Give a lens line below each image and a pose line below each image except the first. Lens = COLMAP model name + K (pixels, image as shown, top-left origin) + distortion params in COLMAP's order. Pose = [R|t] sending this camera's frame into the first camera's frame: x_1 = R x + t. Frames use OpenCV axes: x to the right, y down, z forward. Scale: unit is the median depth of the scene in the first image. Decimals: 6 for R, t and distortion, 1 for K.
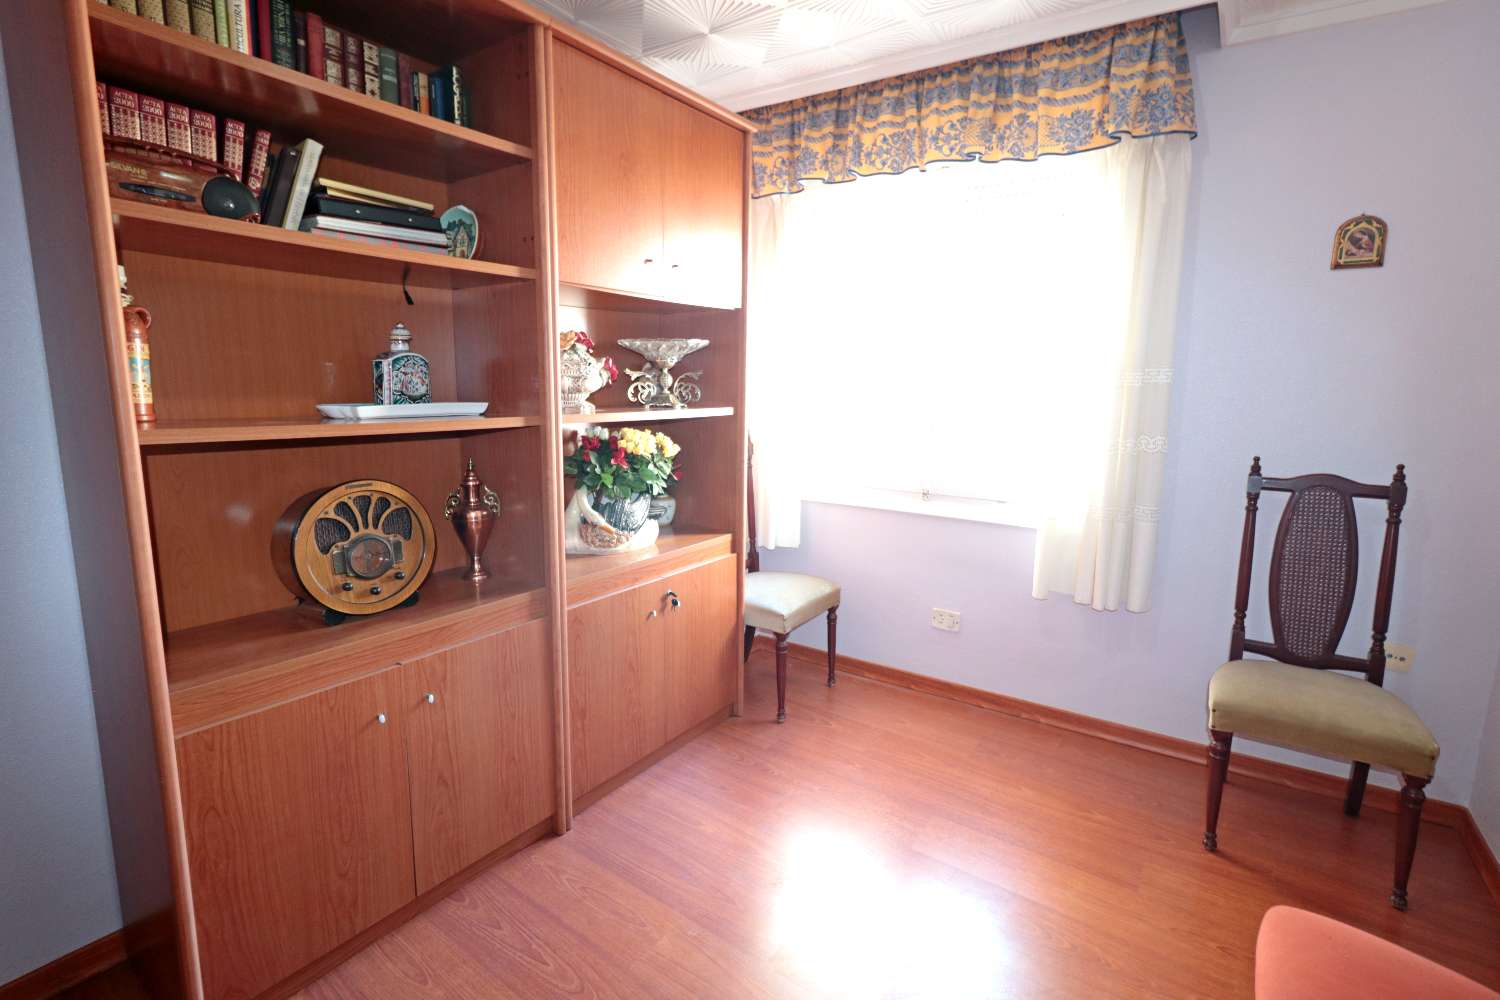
lens RADIAL K [[691.2, 0, 752.1], [0, 691.2, 491.1], [0, 0, 1]] dist [-0.001282, 0.000649]
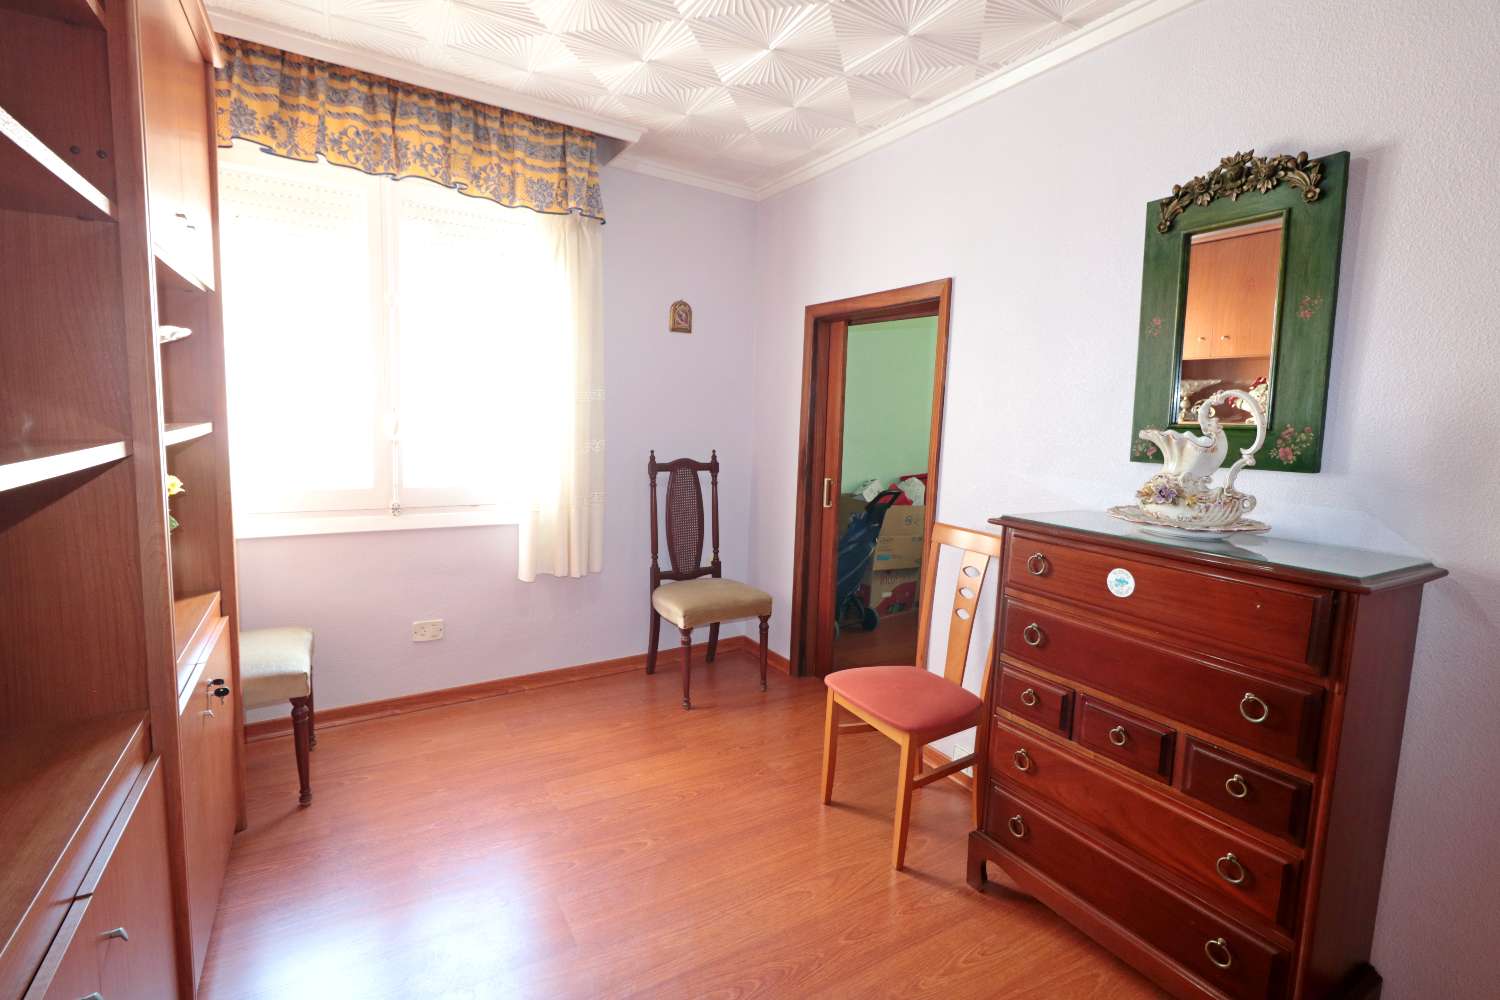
lens RADIAL K [[691.2, 0, 755.0], [0, 691.2, 491.7], [0, 0, 1]] dist [-0.001282, 0.000649]
pose [[0.400167, -0.106839, 0.910193, -0.543910], [0.114157, 0.991257, 0.066165, -0.033204], [-0.909304, 0.077428, 0.408865, 0.185097]]
